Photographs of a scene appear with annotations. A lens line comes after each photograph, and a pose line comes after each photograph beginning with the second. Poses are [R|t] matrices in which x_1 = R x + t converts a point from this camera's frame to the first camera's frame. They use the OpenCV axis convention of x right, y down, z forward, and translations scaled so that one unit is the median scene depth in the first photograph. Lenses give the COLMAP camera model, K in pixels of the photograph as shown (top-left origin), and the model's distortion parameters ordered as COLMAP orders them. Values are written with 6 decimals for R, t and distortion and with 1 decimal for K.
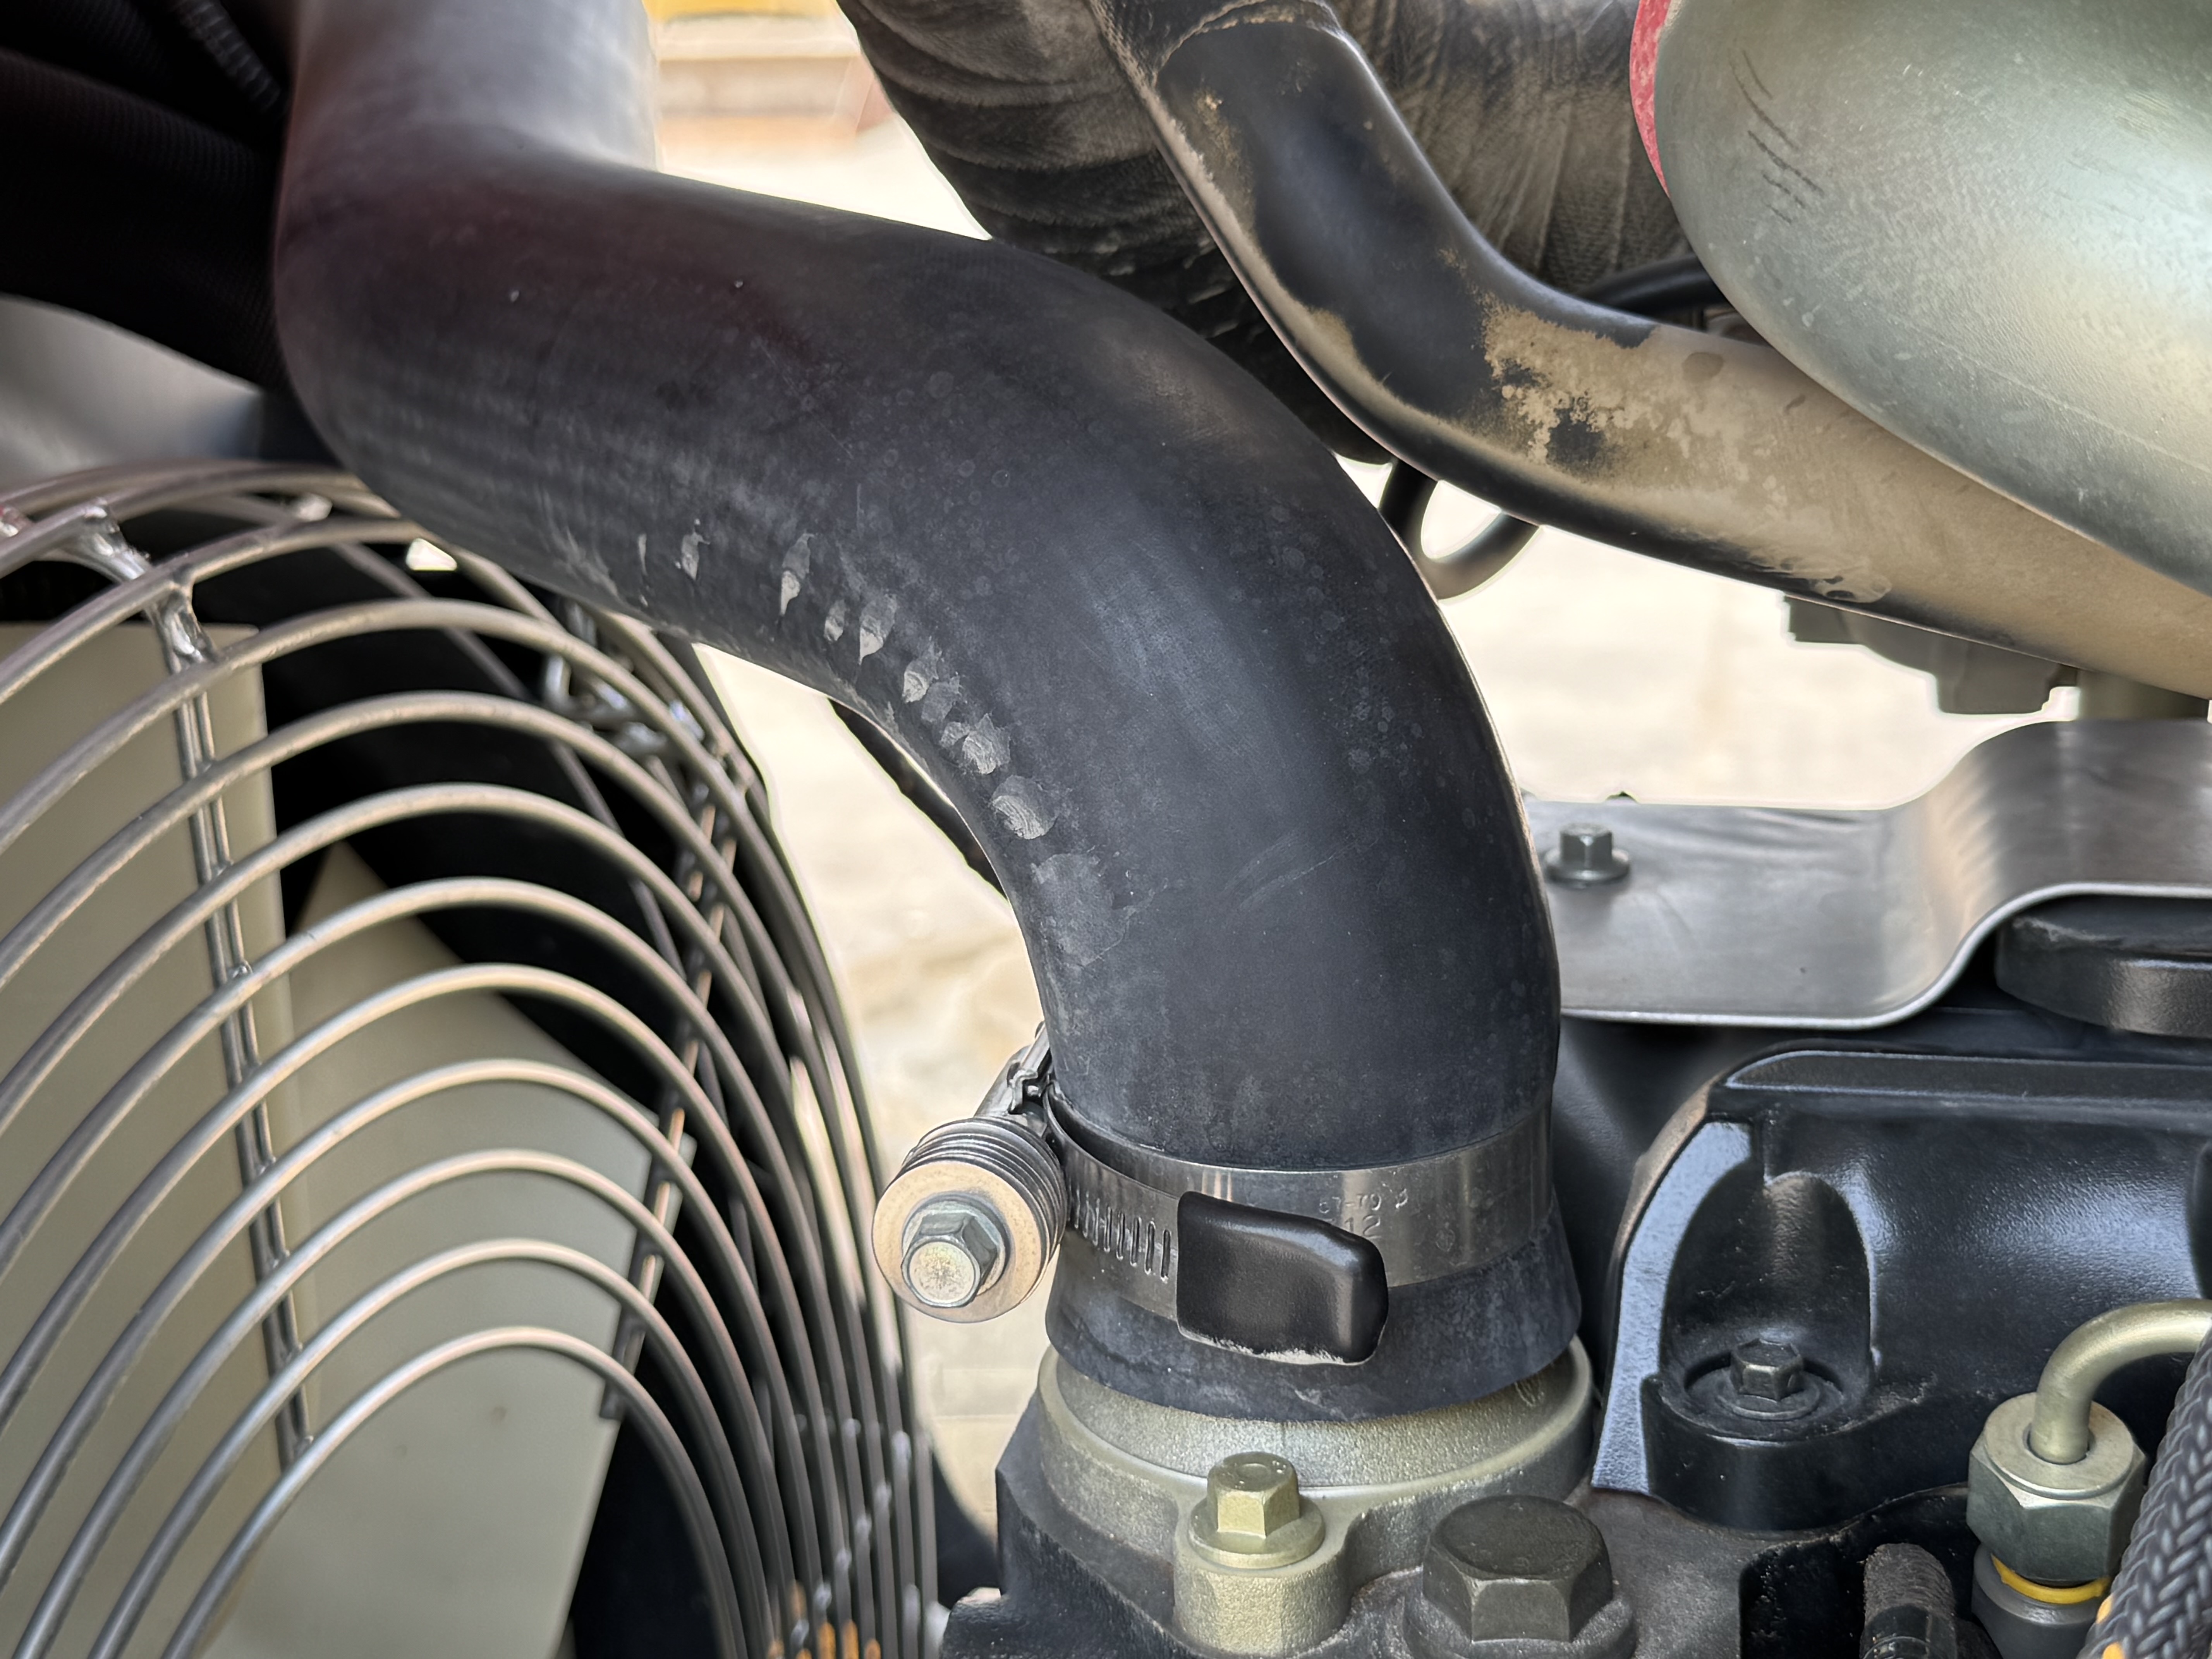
lens RADIAL K [[3176.9, 0, 1108.1], [0, 3176.9, 843.4], [0, 0, 1]] dist [0.137061, 0.000000]
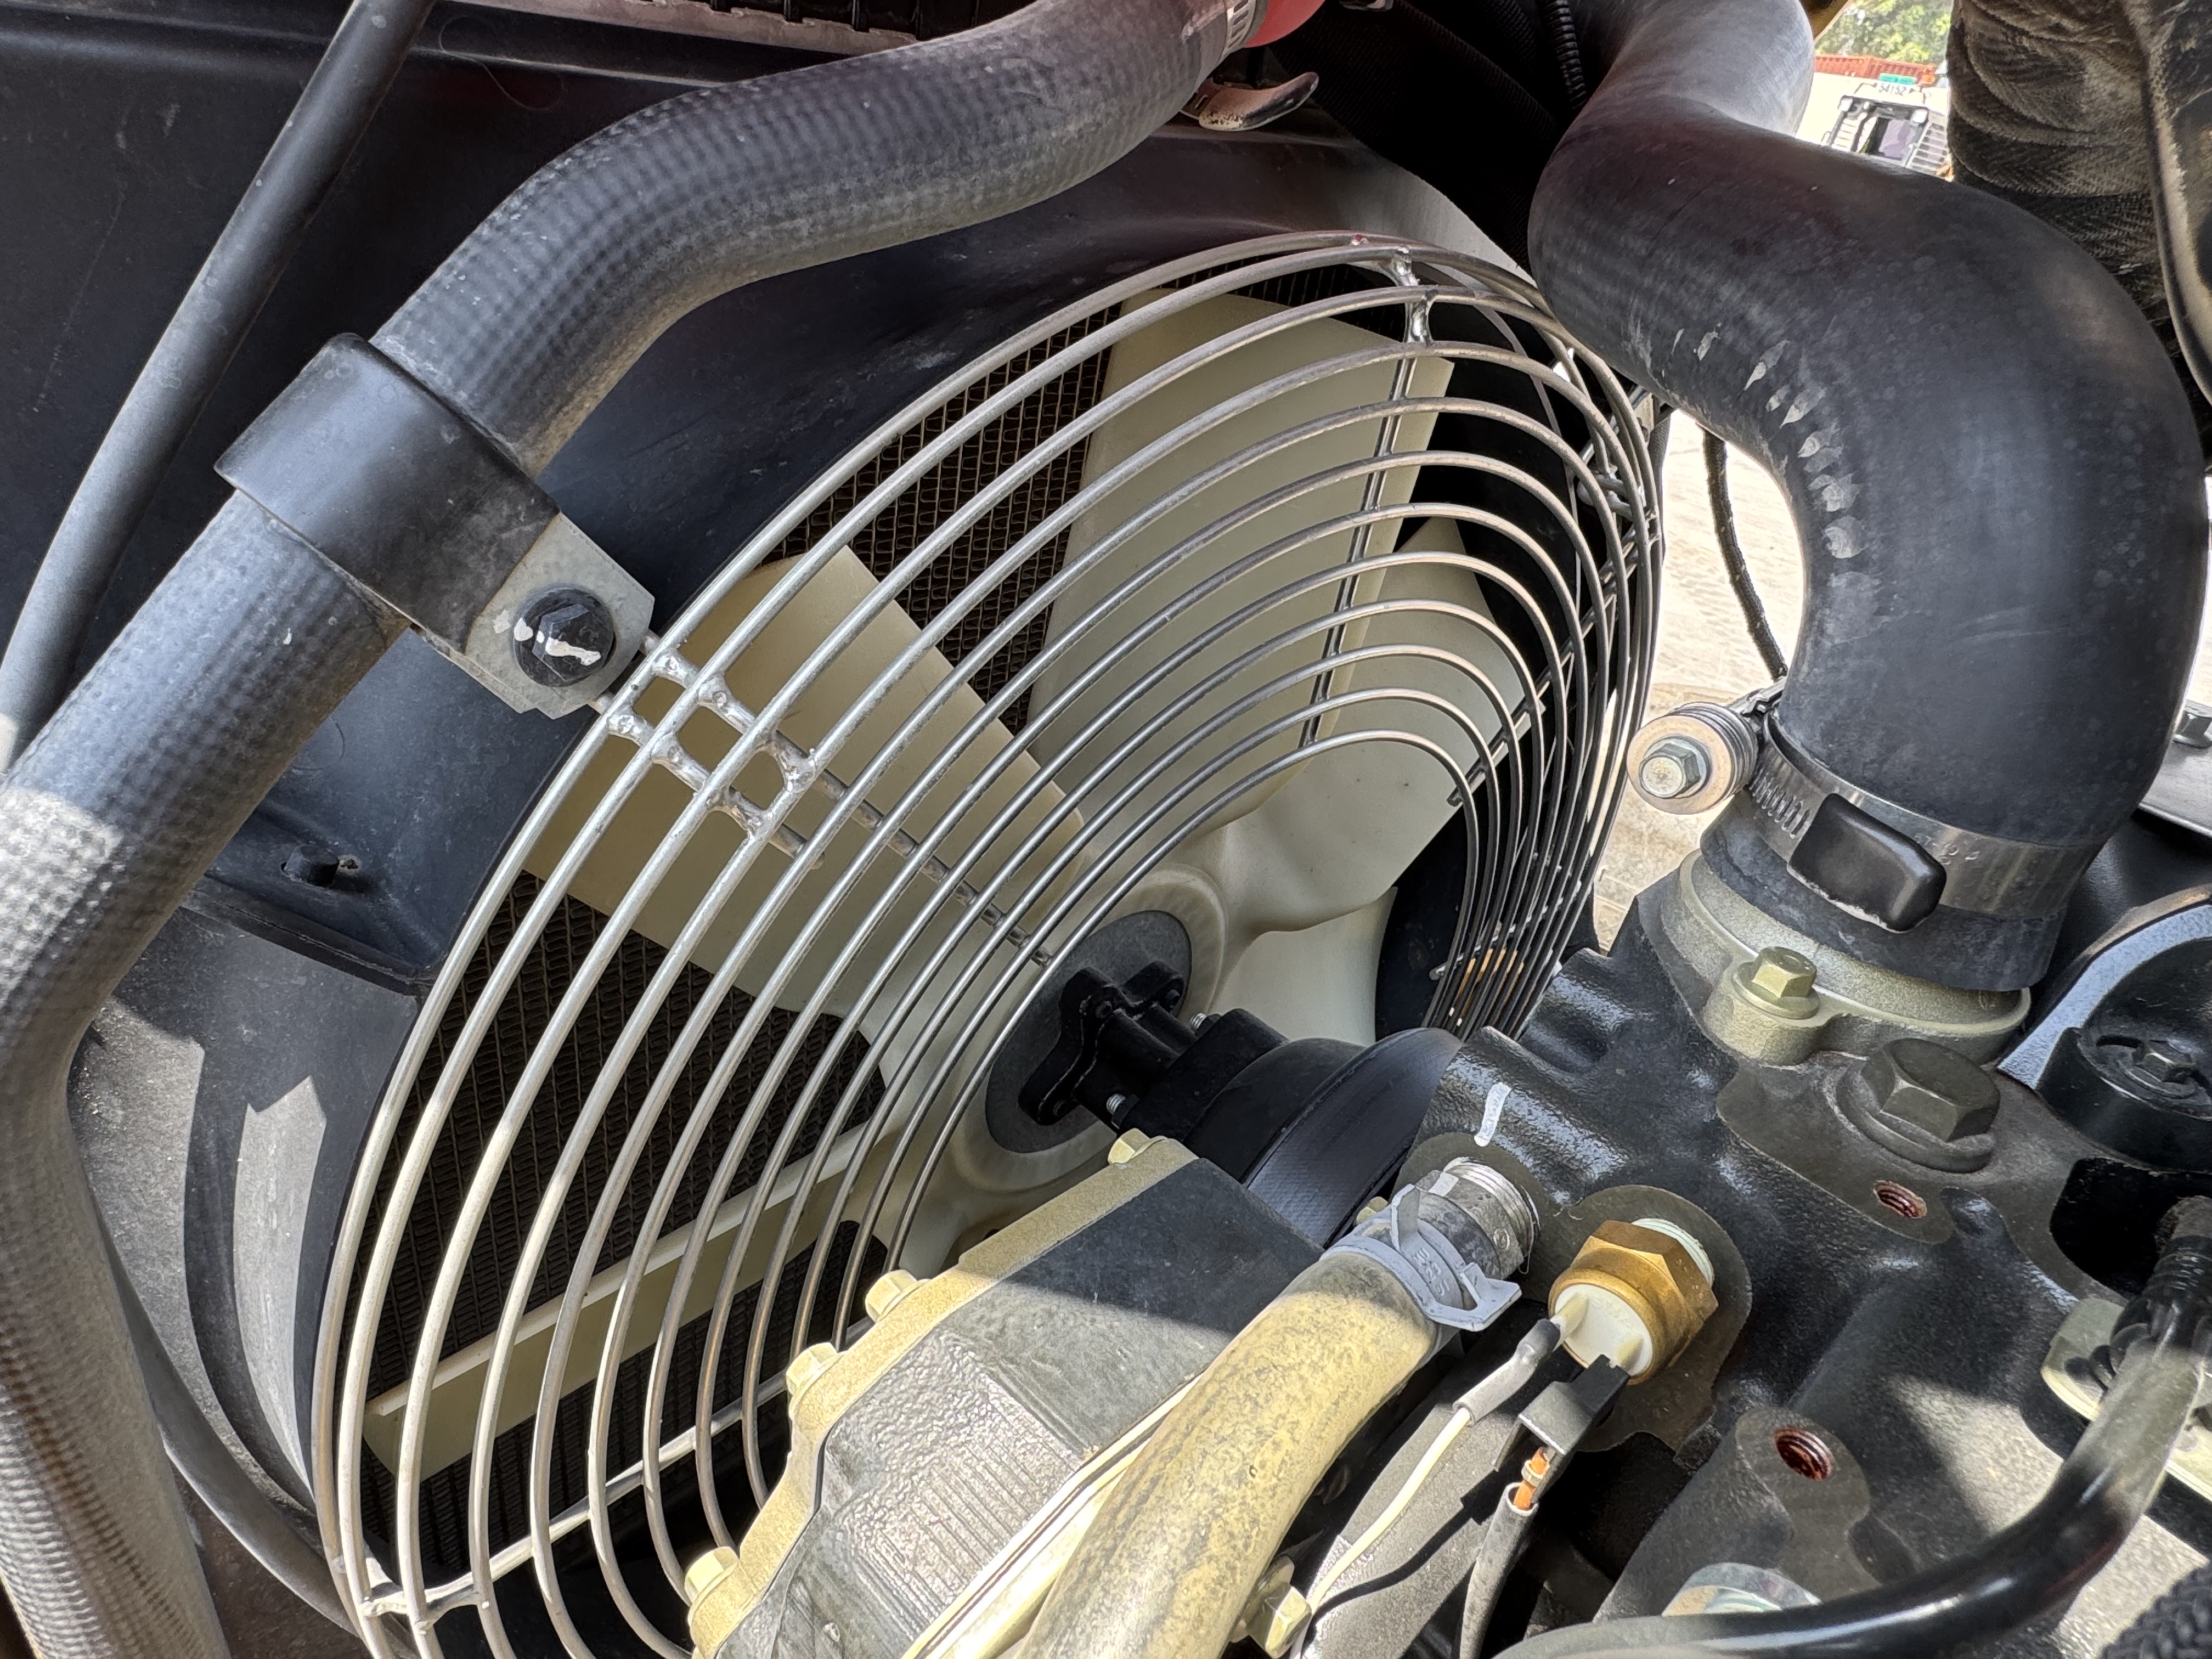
lens RADIAL K [[1317.6, 0, 1057.3], [0, 1317.6, 827.0], [0, 0, 1]] dist [-0.012355, 0.012574]
pose [[0.806444, 0.429181, -0.406757, -0.014158], [-0.340051, 0.899372, 0.274763, 0.070250], [0.483749, -0.083263, 0.871237, 0.203115]]
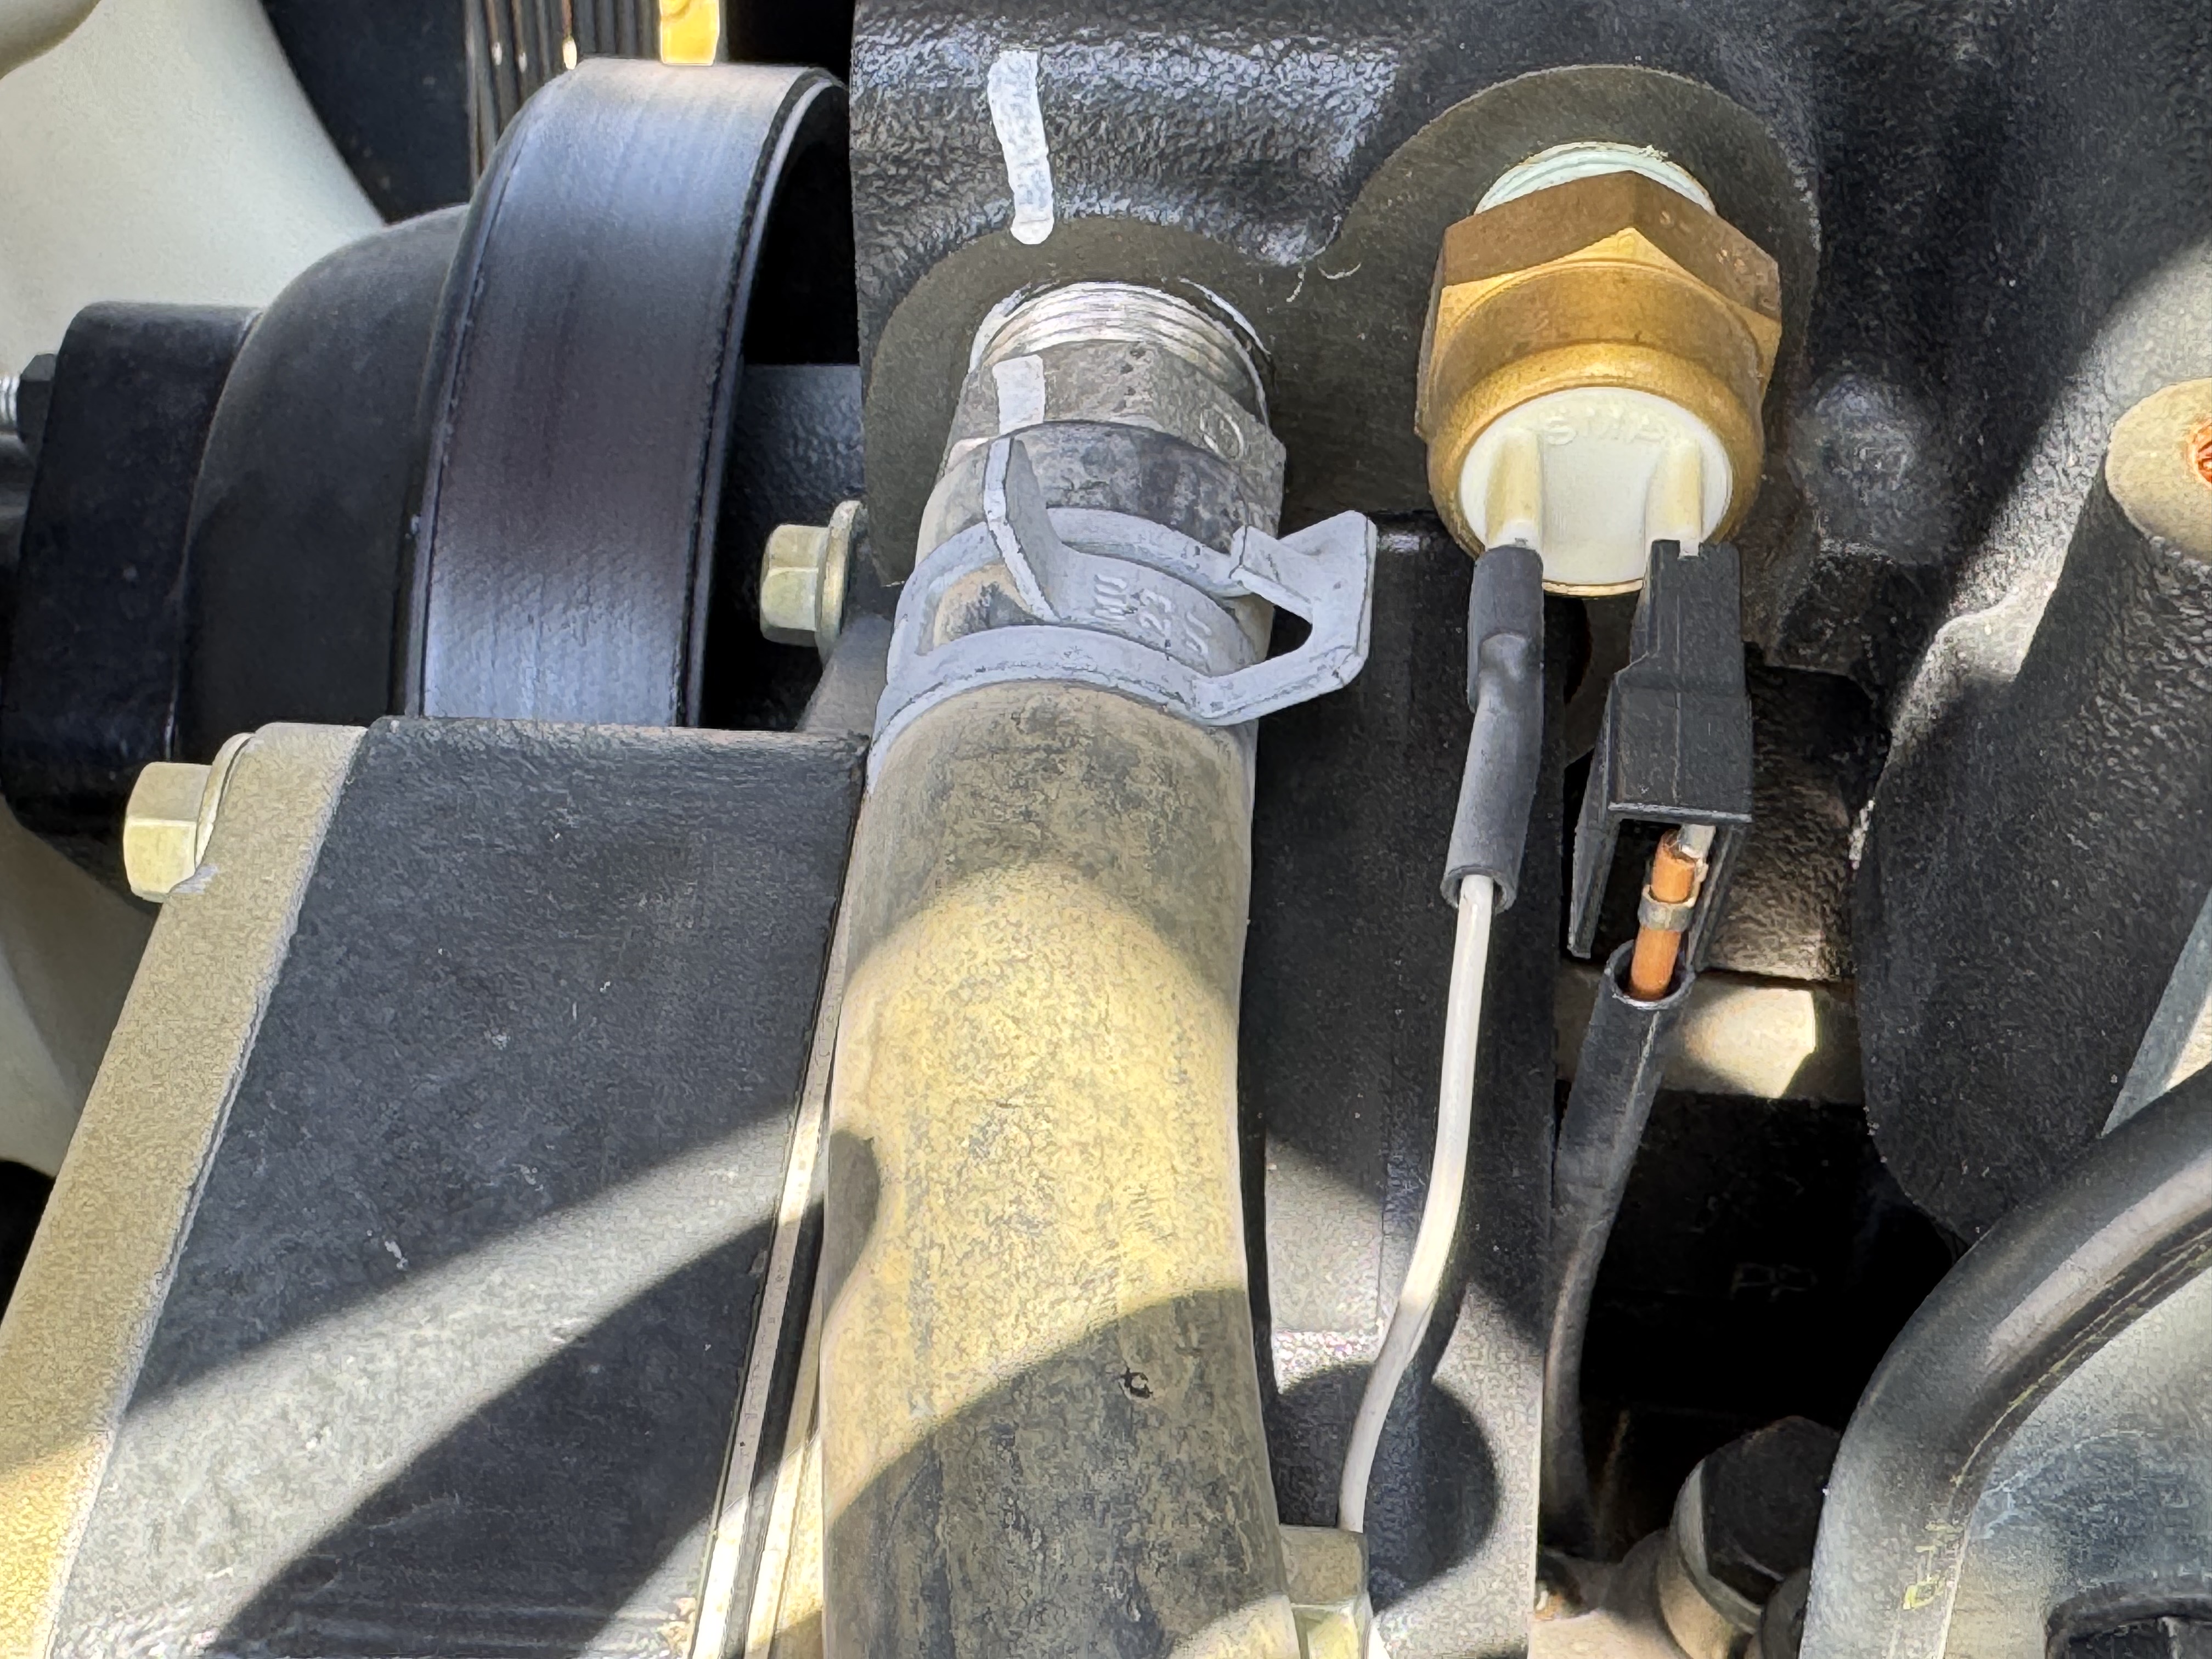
lens RADIAL K [[3085.3, 0, 1099.5], [0, 3085.3, 828.9], [0, 0, 1]] dist [-0.014003, 0.000000]
pose [[0.992833, -0.065175, 0.100176, -0.095014], [0.005132, 0.860692, 0.509101, 0.134862], [-0.119401, -0.504938, 0.854857, 0.348142]]
